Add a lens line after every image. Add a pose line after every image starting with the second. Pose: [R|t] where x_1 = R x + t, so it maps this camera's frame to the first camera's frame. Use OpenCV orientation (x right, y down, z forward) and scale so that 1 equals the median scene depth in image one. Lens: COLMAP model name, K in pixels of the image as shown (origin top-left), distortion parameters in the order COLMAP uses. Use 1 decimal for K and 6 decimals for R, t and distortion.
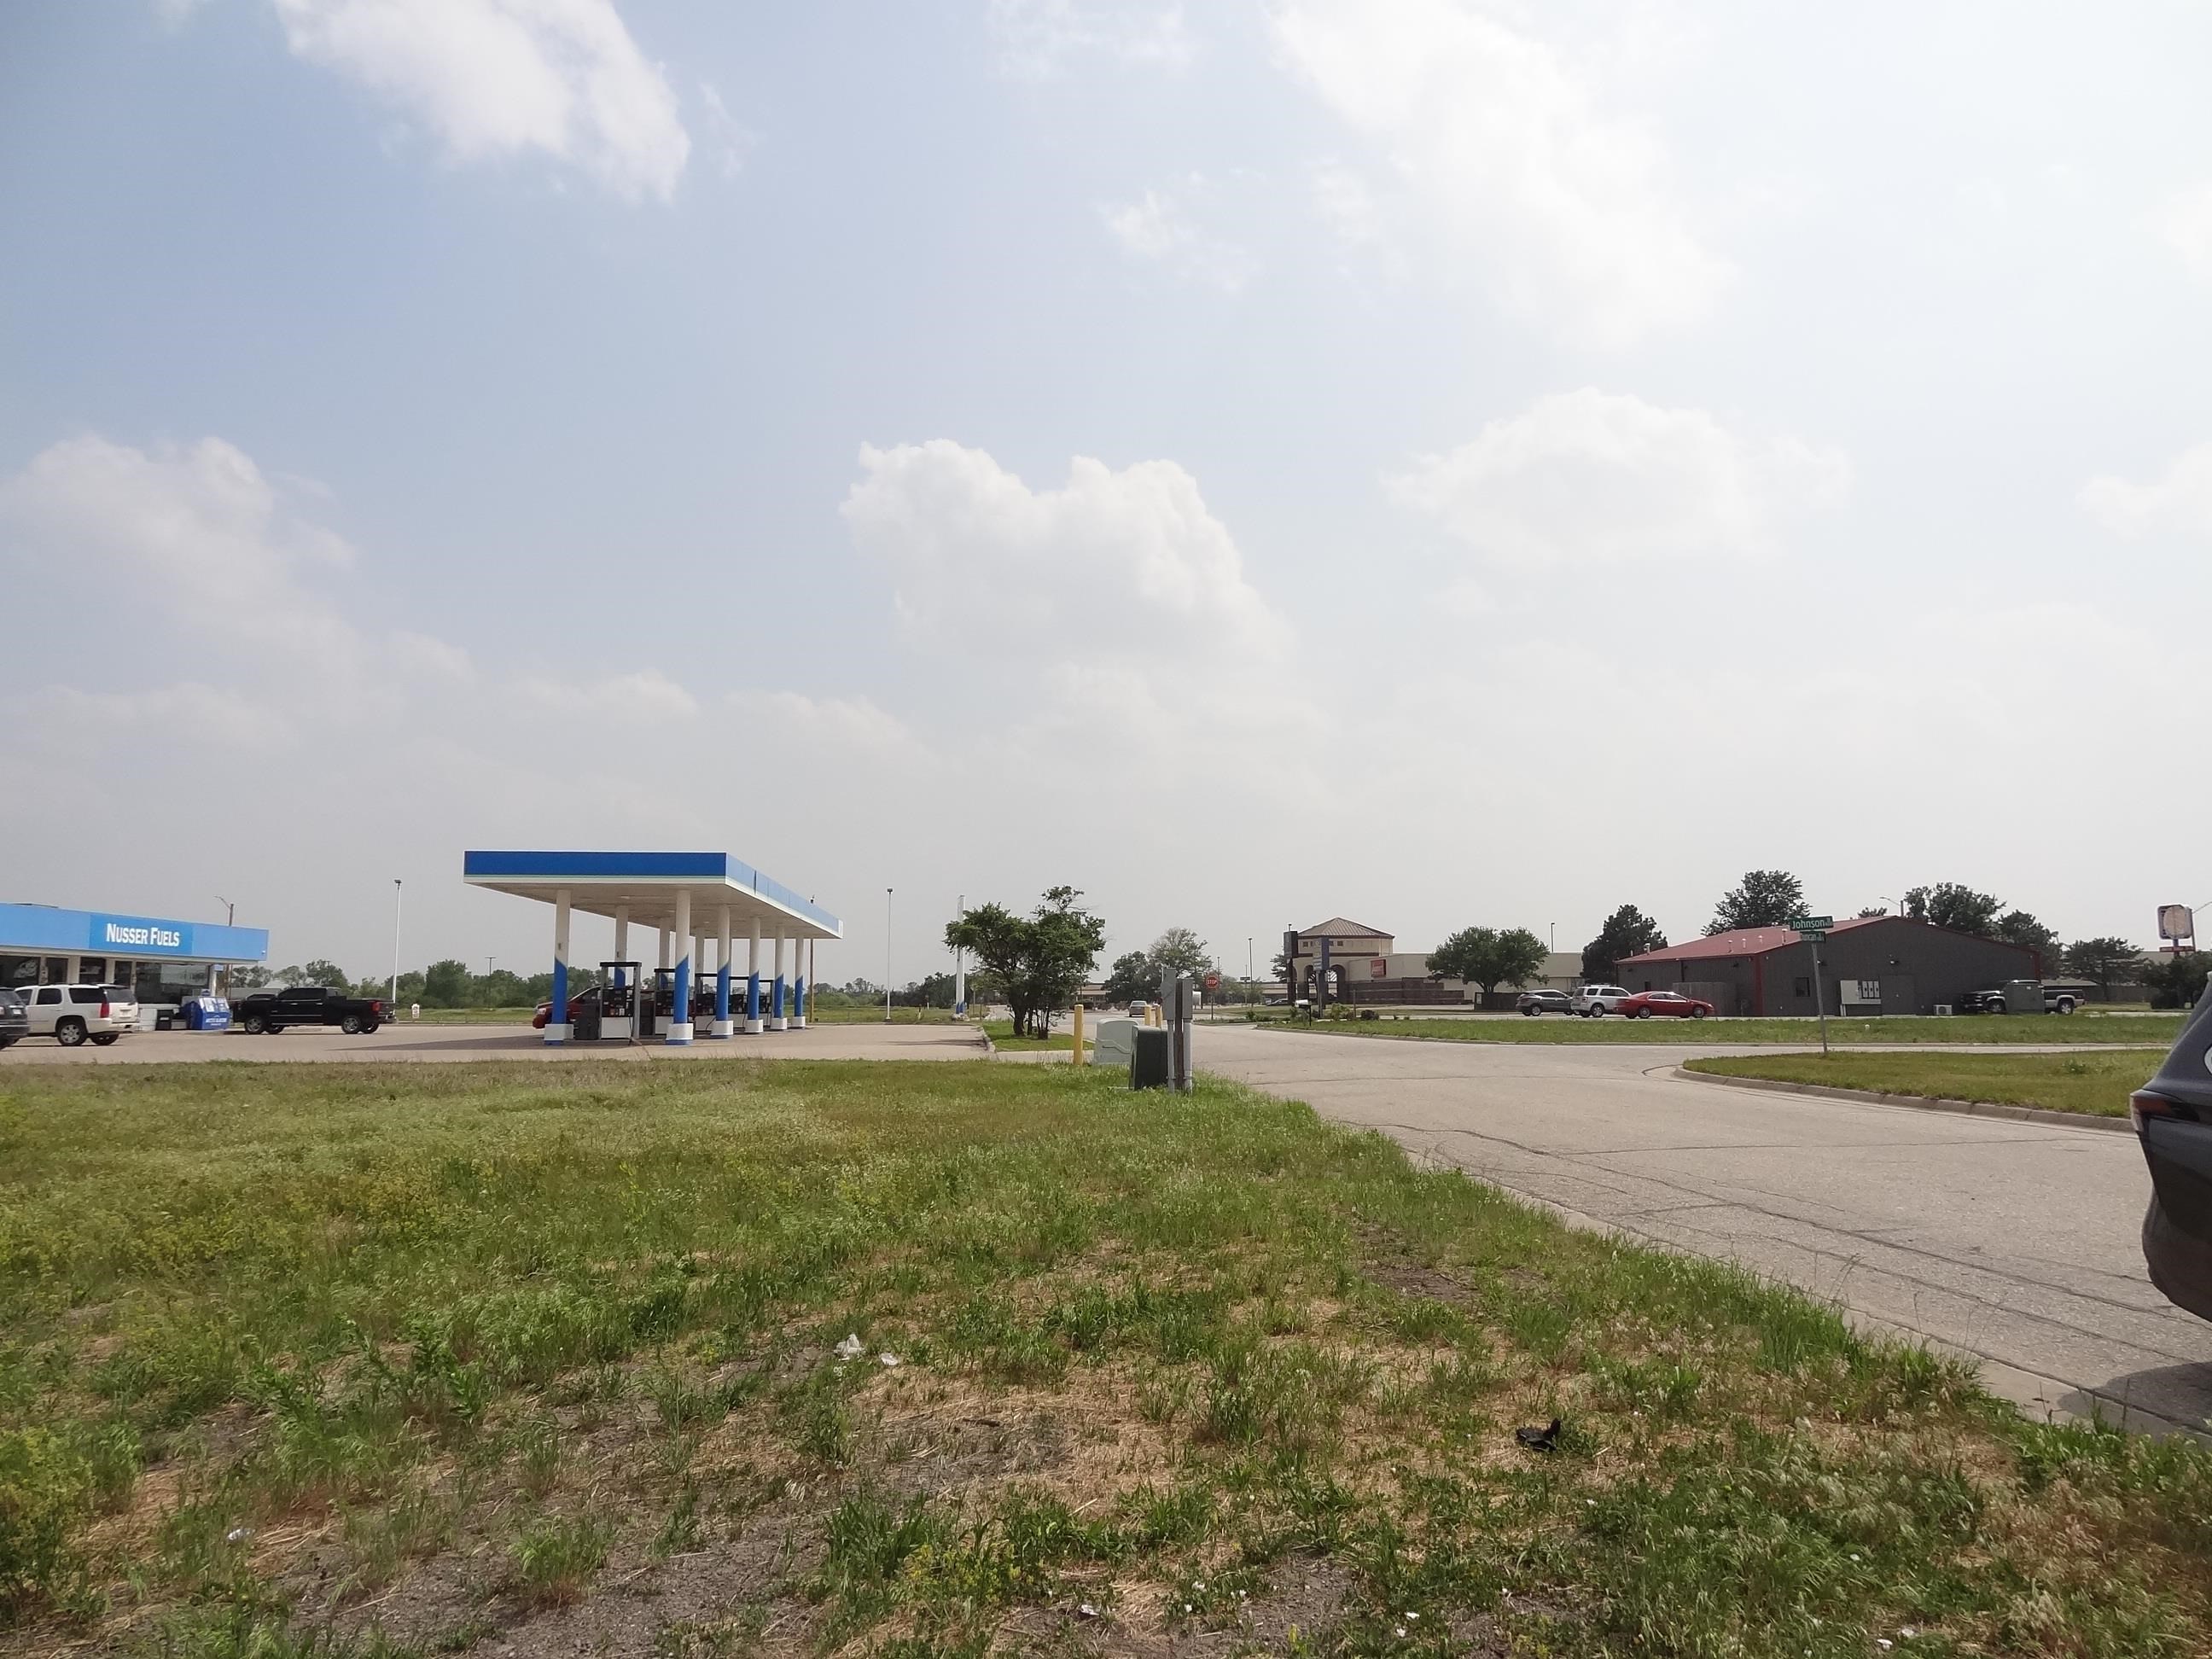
lens RADIAL K [[1519.8, 0, 1118.1], [0, 1519.8, 821.6], [0, 0, 1]] dist [-0.009824, 0.007788]
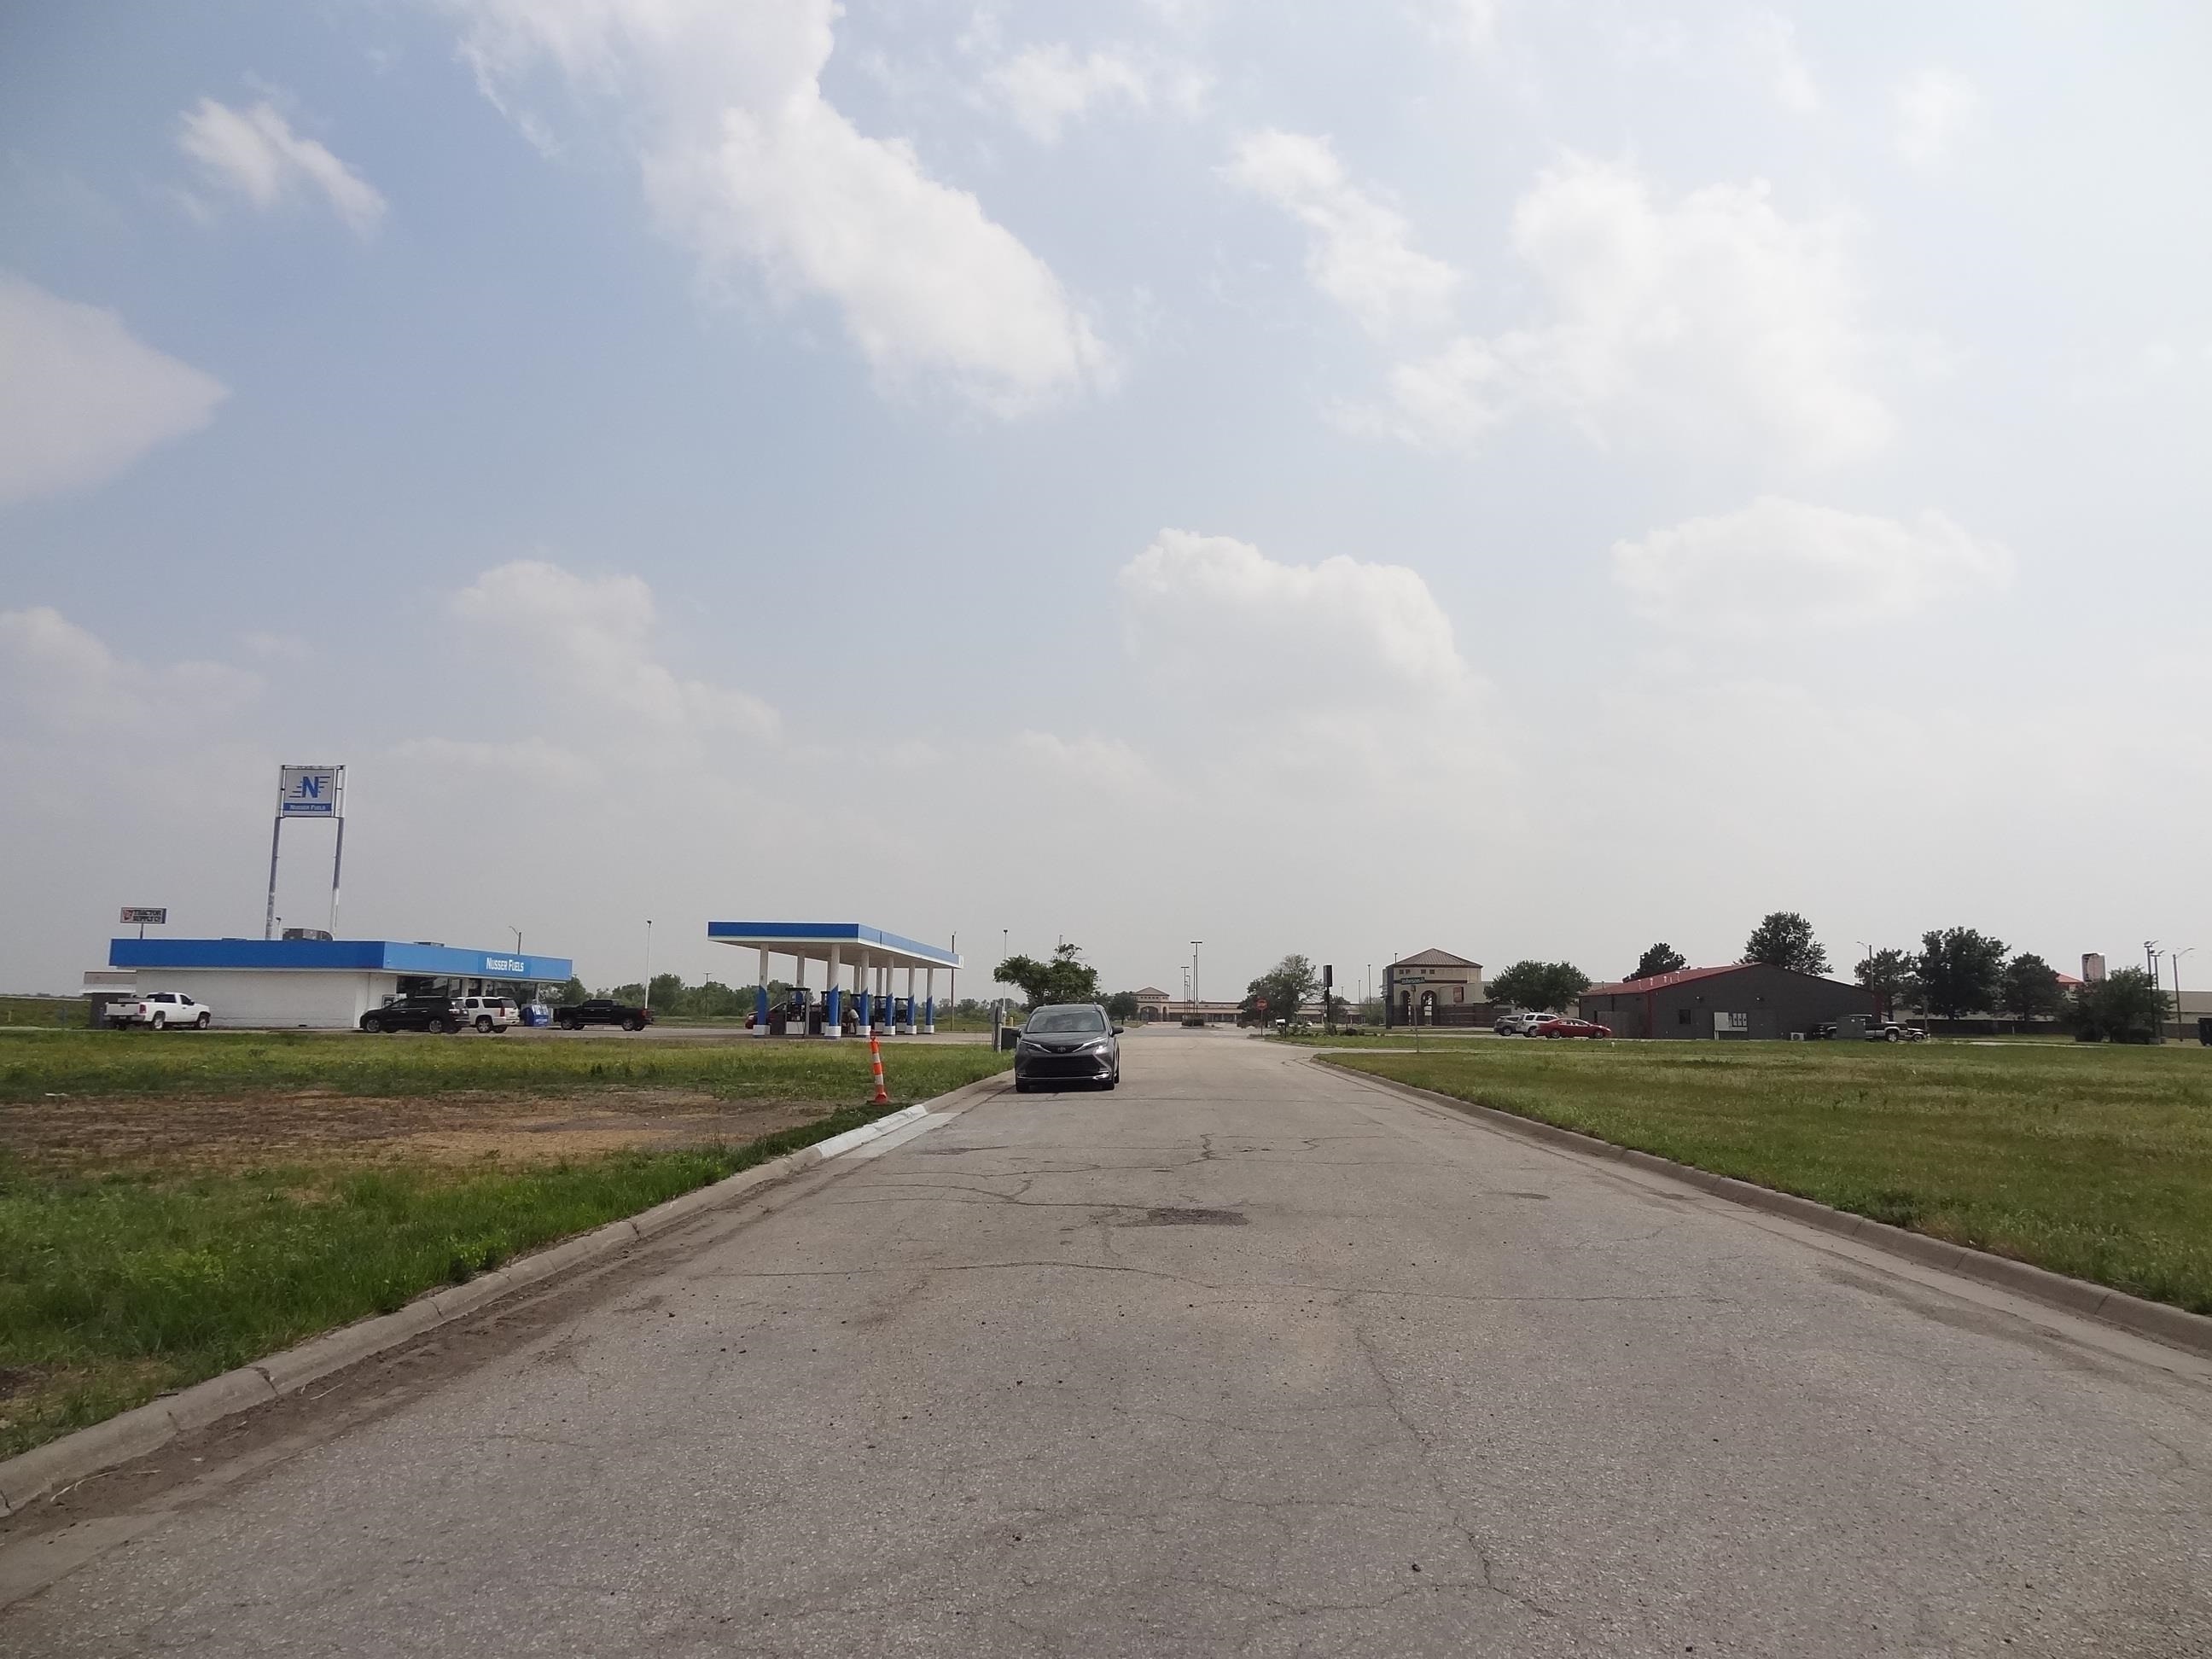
lens RADIAL K [[1519.8, 0, 1108.3], [0, 1519.8, 830.9], [0, 0, 1]] dist [-0.009824, 0.007788]
pose [[0.991561, 0.001842, -0.129625, 0.154019], [-0.002557, 0.999982, -0.005354, -0.049341], [0.129613, 0.005640, 0.991549, -0.414386]]
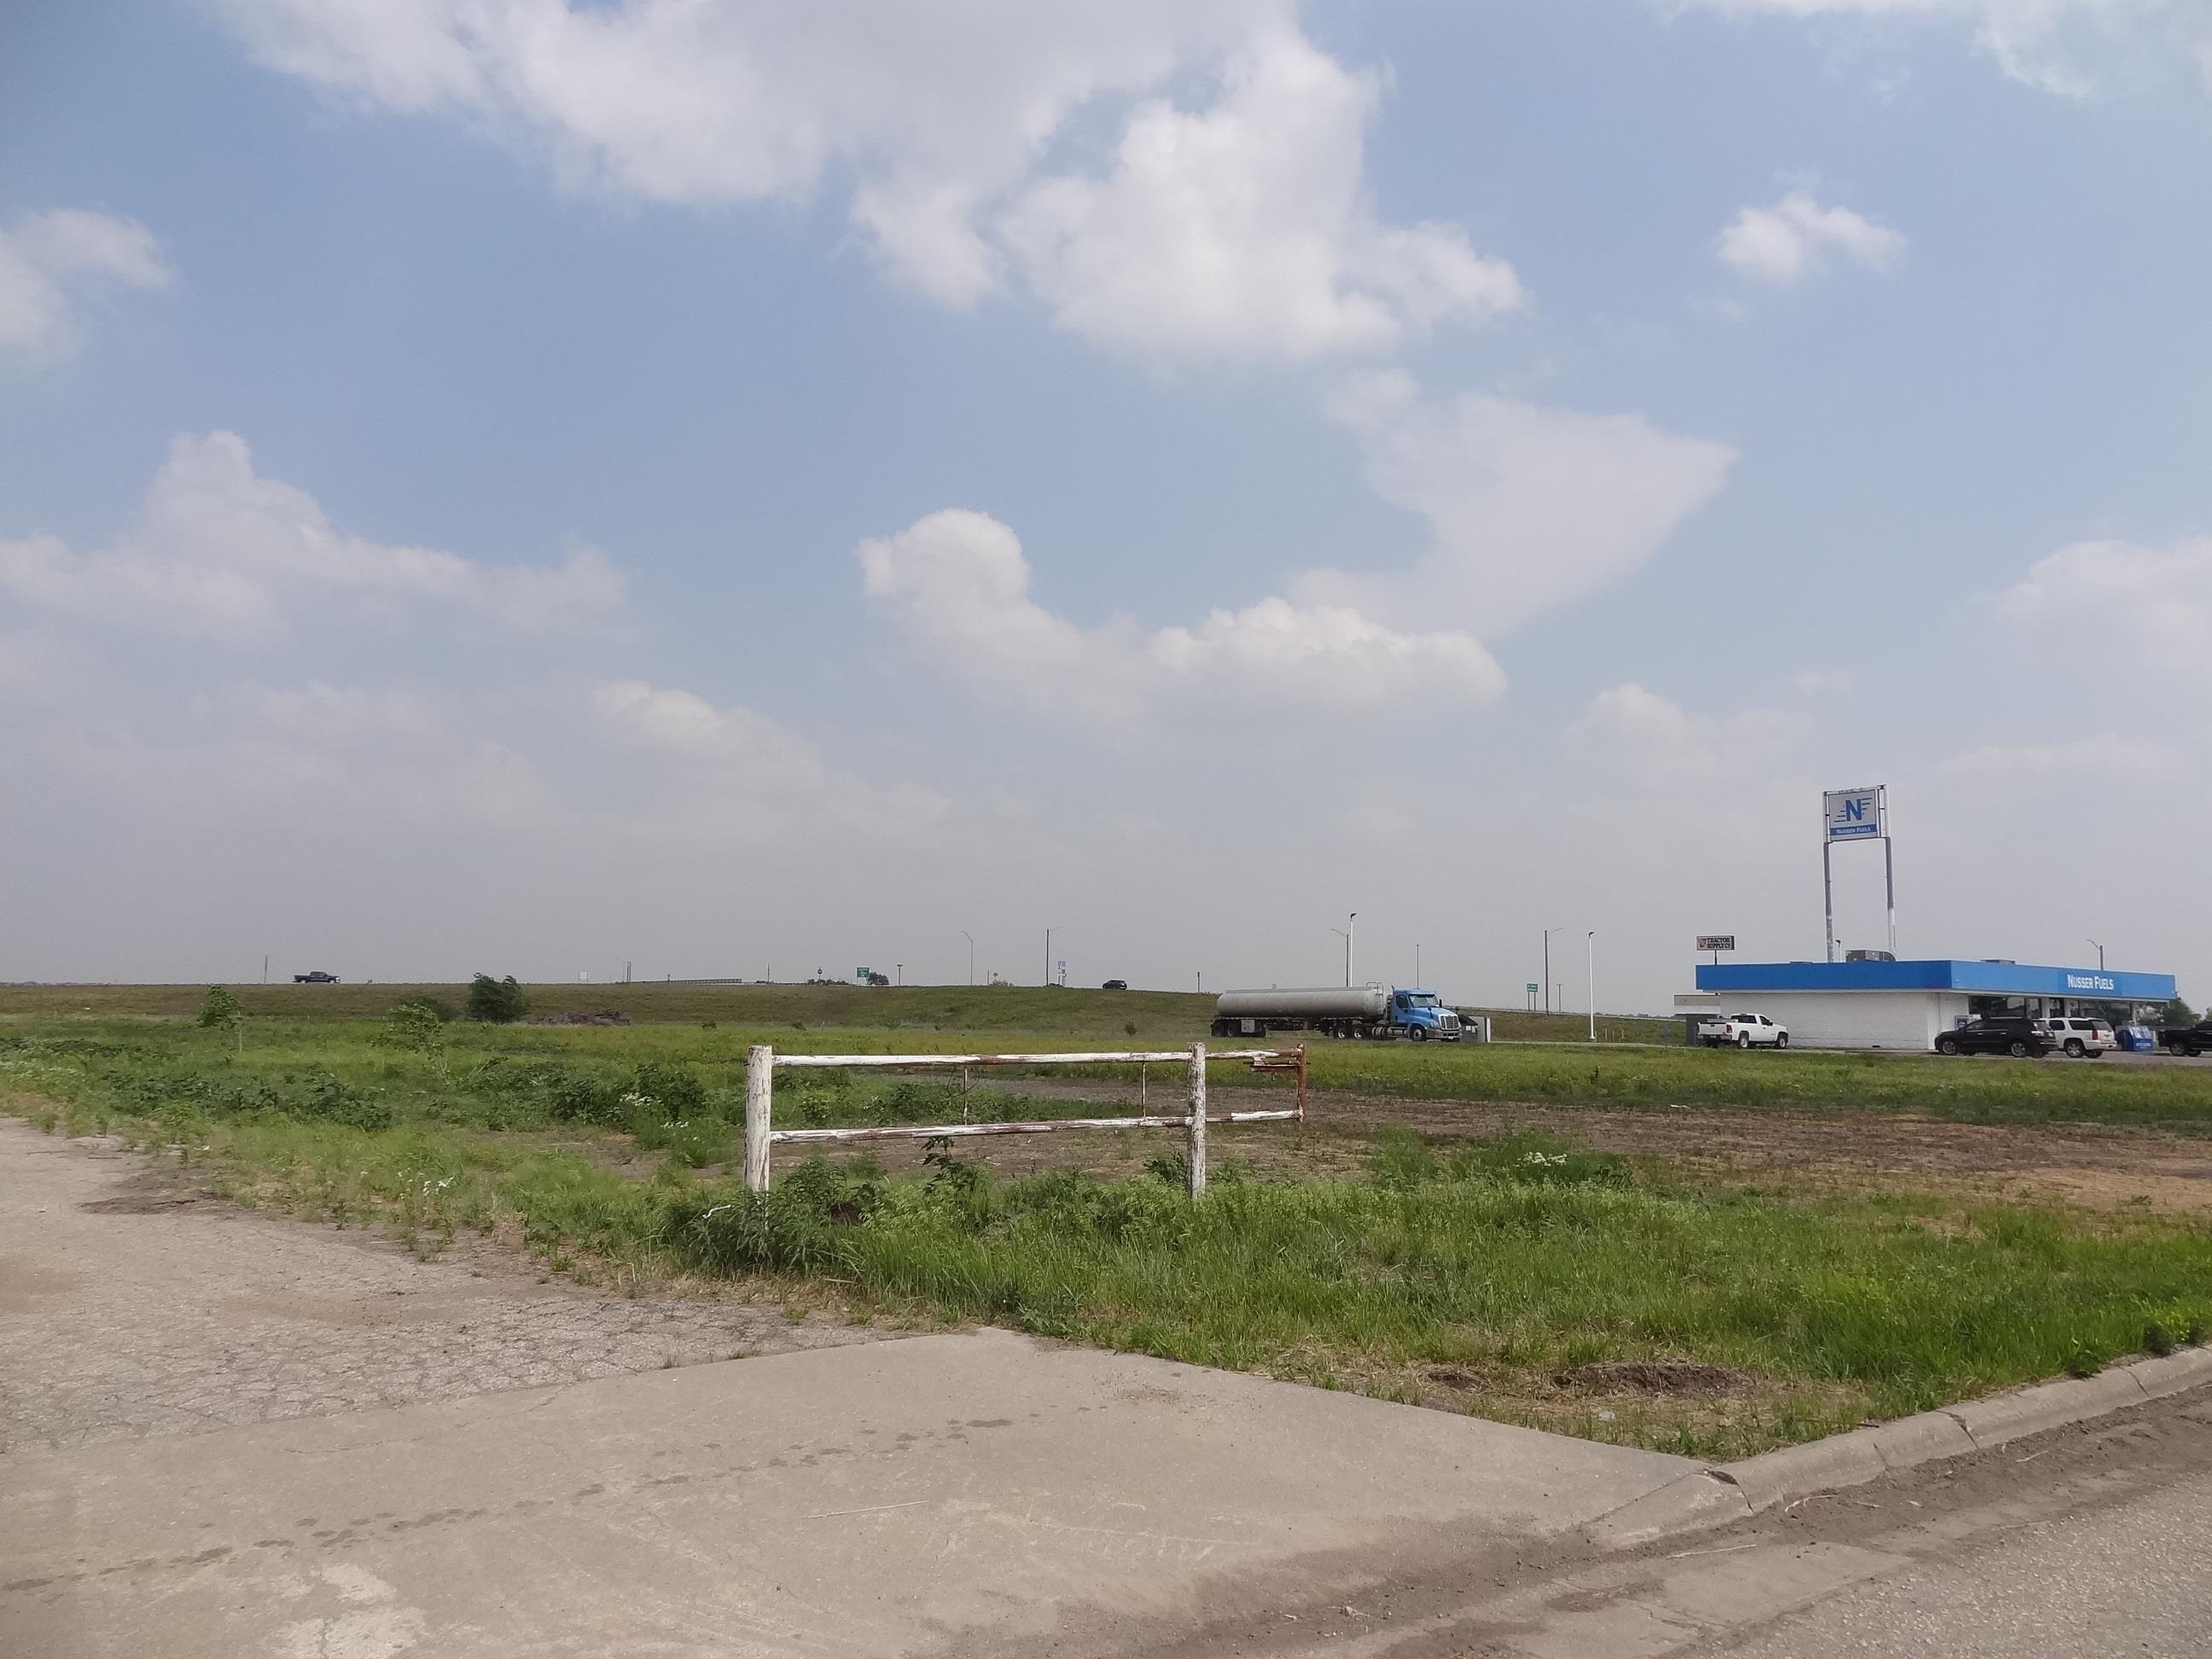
lens RADIAL K [[1519.8, 0, 1110.6], [0, 1519.8, 829.1], [0, 0, 1]] dist [-0.009824, 0.007788]
pose [[0.476141, -0.090833, -0.874665, 0.147575], [0.080654, 0.994969, -0.059421, -0.049490], [0.875662, -0.042252, 0.481072, -0.413046]]
